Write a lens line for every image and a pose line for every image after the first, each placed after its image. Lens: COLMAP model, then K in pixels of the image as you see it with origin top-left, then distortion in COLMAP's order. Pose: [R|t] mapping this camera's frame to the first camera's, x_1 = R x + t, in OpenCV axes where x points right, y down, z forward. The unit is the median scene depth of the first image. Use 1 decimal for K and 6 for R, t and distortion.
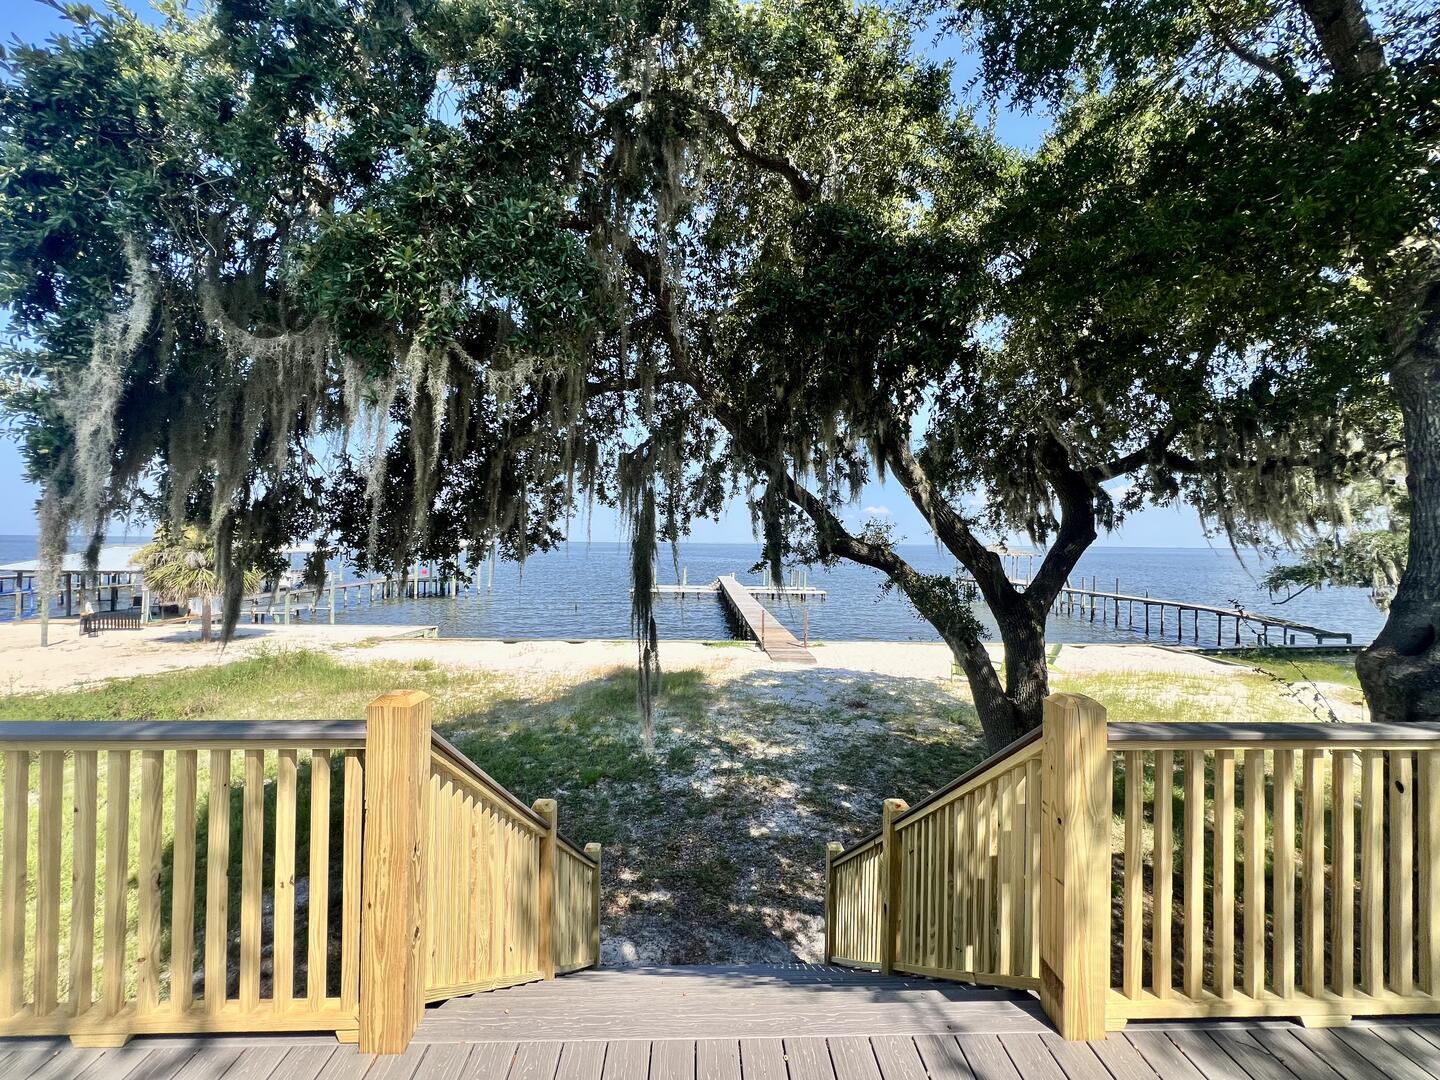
lens RADIAL K [[582.1, 0, 714.9], [0, 582.1, 537.1], [0, 0, 1]] dist [-0.000480, -0.000423]
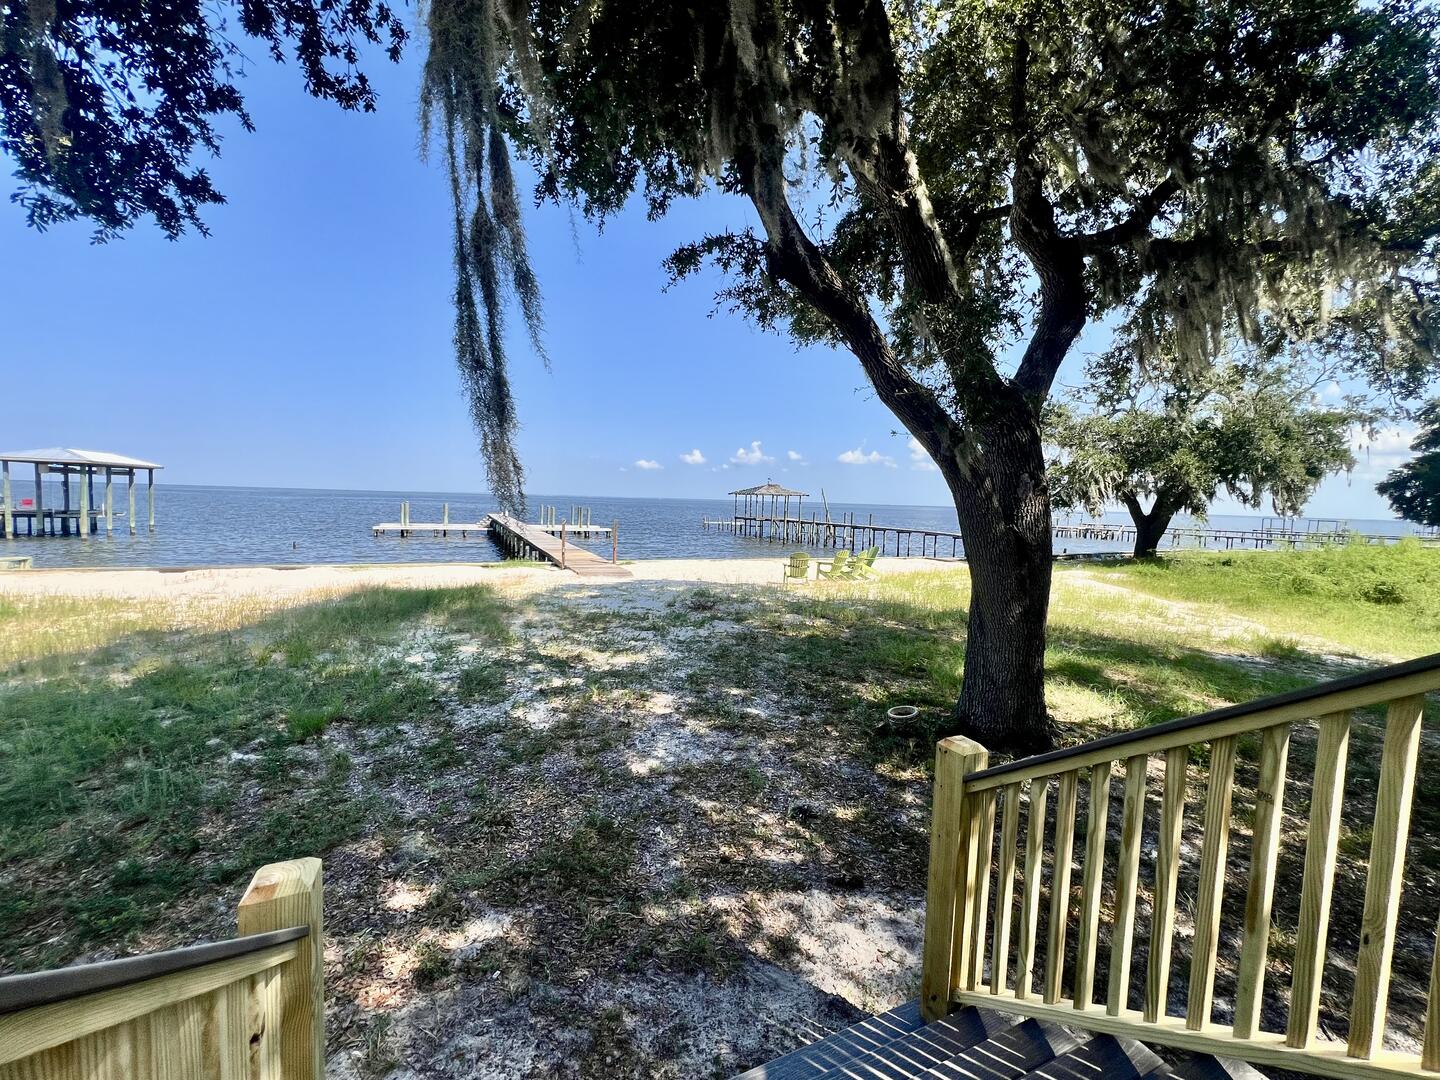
lens RADIAL K [[582.1, 0, 714.9], [0, 582.1, 537.1], [0, 0, 1]] dist [-0.000480, -0.000423]
pose [[0.925341, -0.008496, 0.379040, -0.068479], [-0.021572, 0.996950, 0.075009, 0.189320], [-0.378521, -0.077585, 0.922335, 0.369942]]
